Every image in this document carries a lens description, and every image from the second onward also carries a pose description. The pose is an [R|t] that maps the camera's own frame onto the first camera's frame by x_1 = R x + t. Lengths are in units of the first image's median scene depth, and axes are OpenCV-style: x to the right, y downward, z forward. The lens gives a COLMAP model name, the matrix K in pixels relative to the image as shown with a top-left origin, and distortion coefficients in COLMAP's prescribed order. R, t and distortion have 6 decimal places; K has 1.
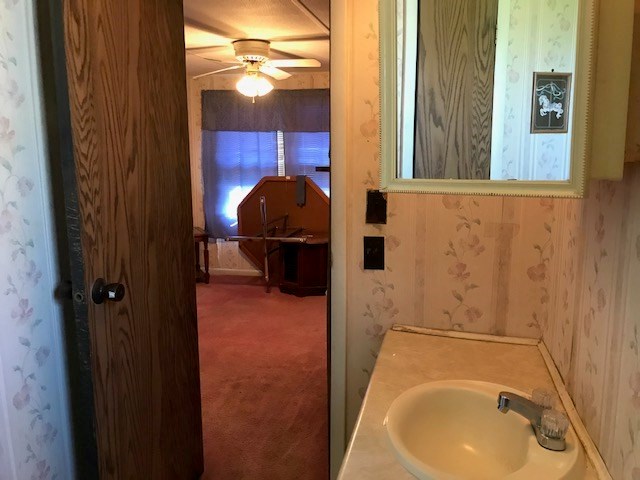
lens RADIAL K [[526.6, 0, 322.3], [0, 526.6, 238.4], [0, 0, 1]] dist [0.026058, -0.025820]
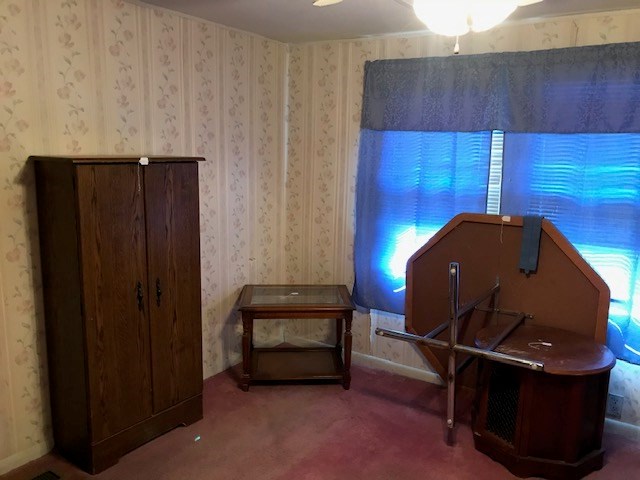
lens RADIAL K [[526.6, 0, 316.9], [0, 526.6, 245.3], [0, 0, 1]] dist [0.026058, -0.025820]
pose [[0.933493, 0.083443, -0.348753, -0.054058], [-0.078735, 0.996511, 0.027680, -0.086440], [0.349846, 0.001620, 0.936806, 0.424089]]
